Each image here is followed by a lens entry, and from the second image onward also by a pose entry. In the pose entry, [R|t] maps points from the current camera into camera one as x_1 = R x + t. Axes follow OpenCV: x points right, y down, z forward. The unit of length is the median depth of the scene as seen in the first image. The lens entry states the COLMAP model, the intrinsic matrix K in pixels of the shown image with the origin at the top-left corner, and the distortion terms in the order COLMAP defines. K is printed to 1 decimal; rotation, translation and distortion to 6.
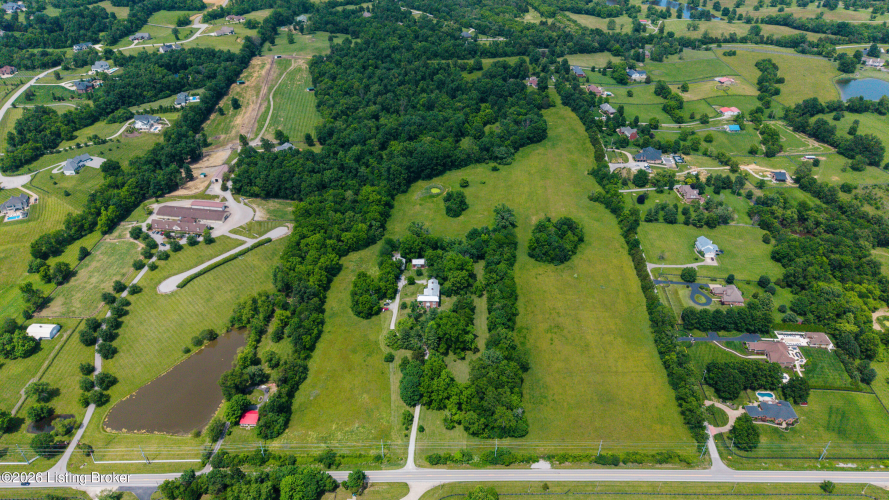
lens RADIAL K [[612.2, 0, 446.2], [0, 612.2, 230.2], [0, 0, 1]] dist [0.000844, -0.000323]
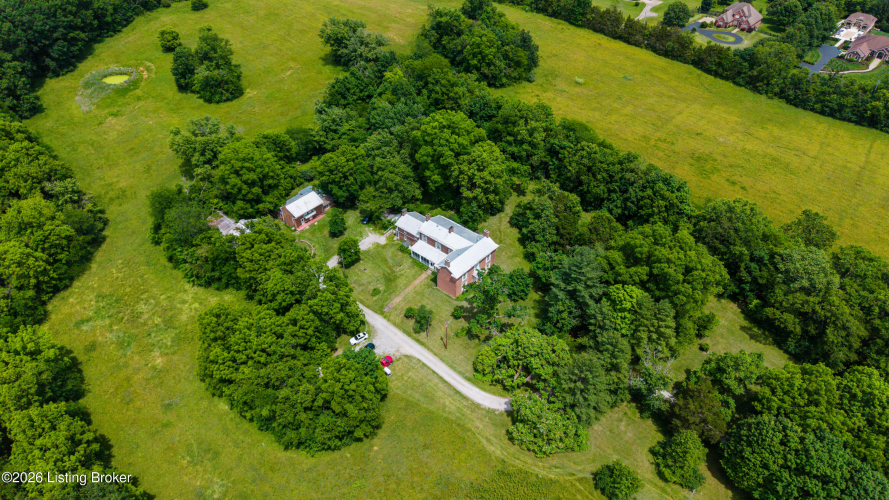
lens RADIAL K [[612.2, 0, 446.2], [0, 612.2, 230.2], [0, 0, 1]] dist [0.000844, -0.000323]
pose [[0.636844, -0.474145, 0.607961, -0.222616], [0.411521, 0.875866, 0.252010, 0.012181], [-0.651981, 0.089697, 0.752911, 0.743073]]
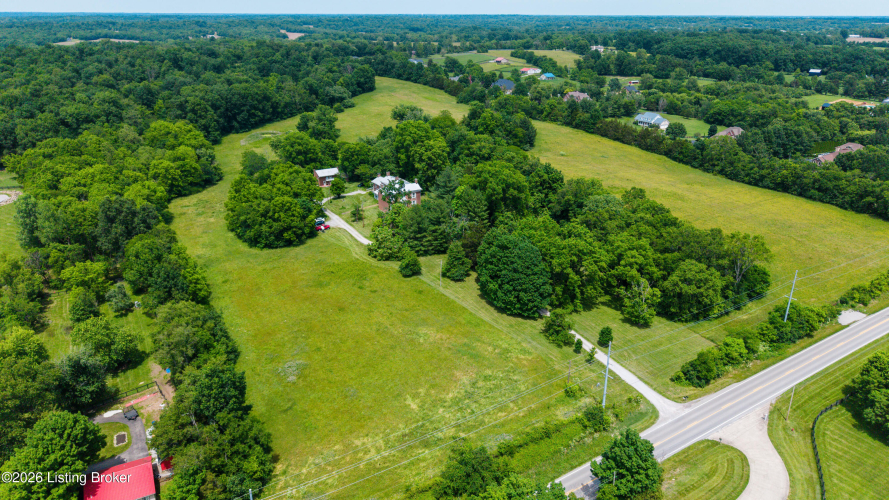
lens RADIAL K [[612.2, 0, 446.2], [0, 612.2, 230.2], [0, 0, 1]] dist [0.000844, -0.000323]
pose [[0.847014, -0.174262, 0.502195, -0.254649], [0.284986, 0.946359, -0.152277, 0.227924], [-0.448720, 0.272100, 0.851241, 0.539429]]
